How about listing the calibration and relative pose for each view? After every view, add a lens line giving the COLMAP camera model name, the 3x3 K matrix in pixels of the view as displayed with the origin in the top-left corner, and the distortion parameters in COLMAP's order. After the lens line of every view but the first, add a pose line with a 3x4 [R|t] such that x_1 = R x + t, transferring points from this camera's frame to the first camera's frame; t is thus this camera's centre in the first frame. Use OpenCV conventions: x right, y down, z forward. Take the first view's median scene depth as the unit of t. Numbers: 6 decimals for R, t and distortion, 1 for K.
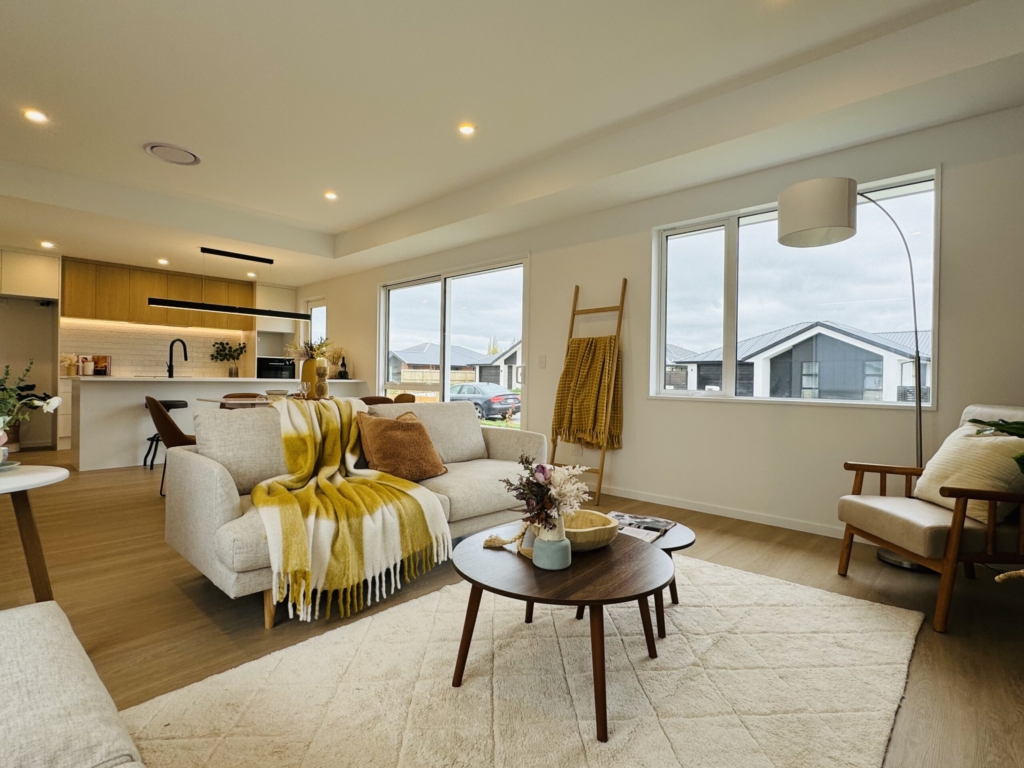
lens RADIAL K [[508.1, 0, 512.0], [0, 508.1, 384.0], [0, 0, 1]] dist [-0.000002, 0.000038]
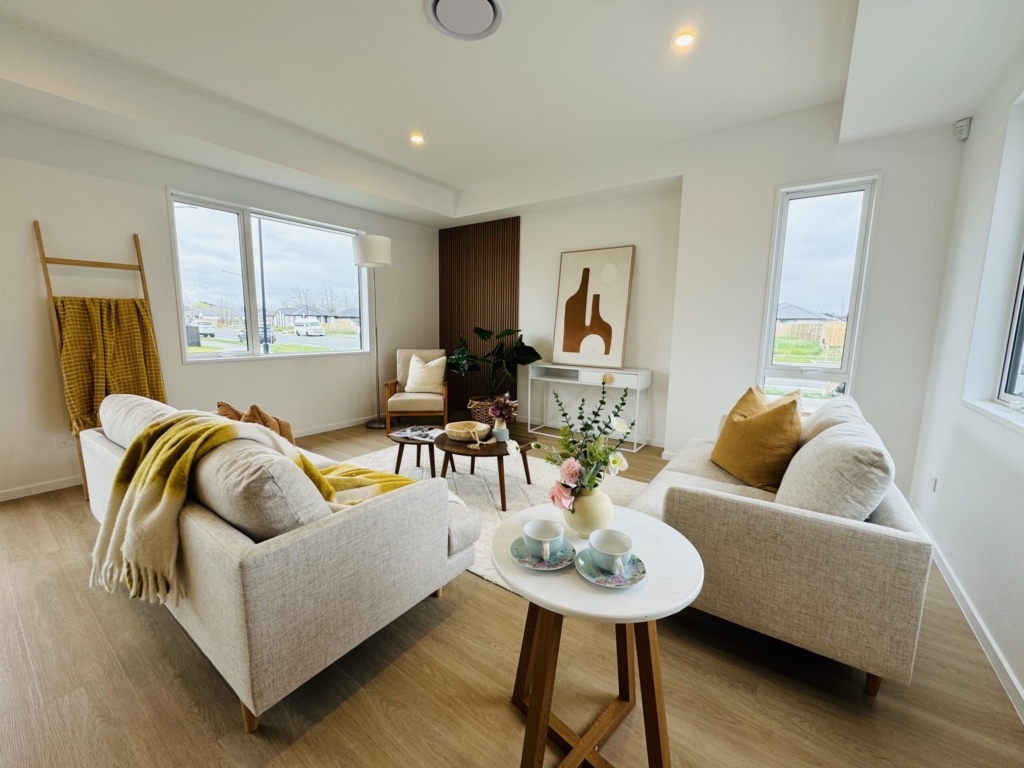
lens RADIAL K [[402.4, 0, 512.0], [0, 402.4, 384.0], [0, 0, 1]] dist [-0.000123, -0.000039]
pose [[-0.130147, -0.162199, 0.978138, -0.376343], [-0.007267, 0.986658, 0.162645, -0.041182], [-0.991468, 0.014060, -0.129589, 0.269958]]
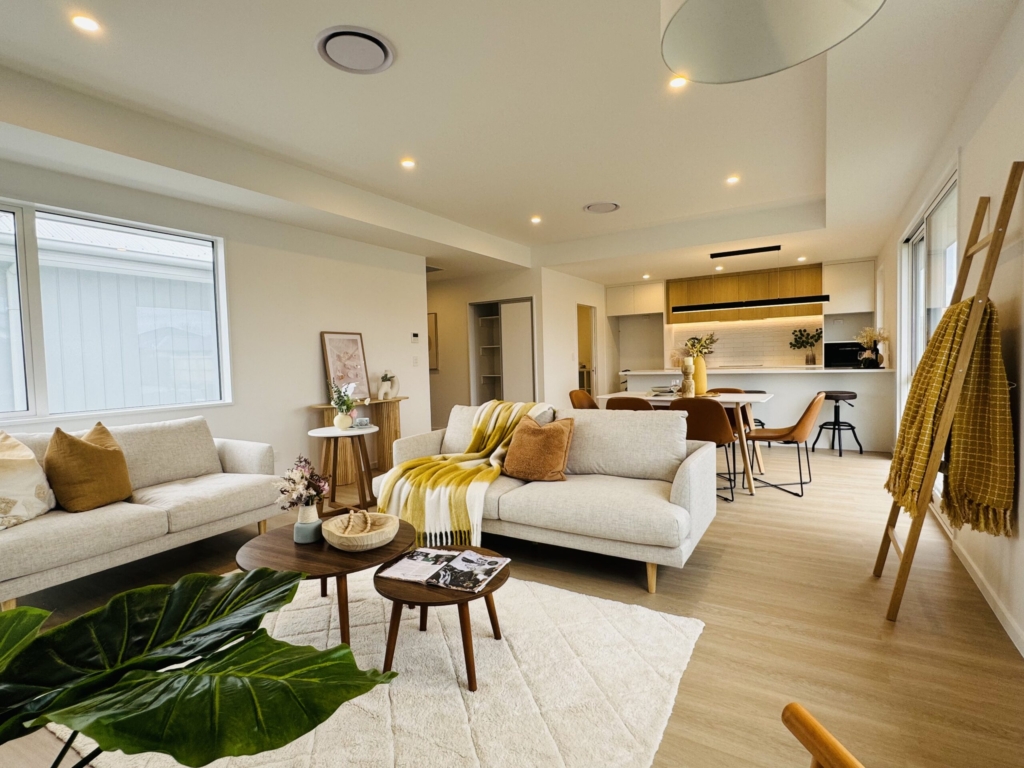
lens RADIAL K [[508.1, 0, 512.0], [0, 508.1, 384.0], [0, 0, 1]] dist [-0.000002, 0.000038]
pose [[0.210518, 0.023531, -0.977307, 0.340266], [0.021268, 0.999363, 0.028643, -0.019360], [0.977359, -0.026815, 0.209884, 0.284877]]
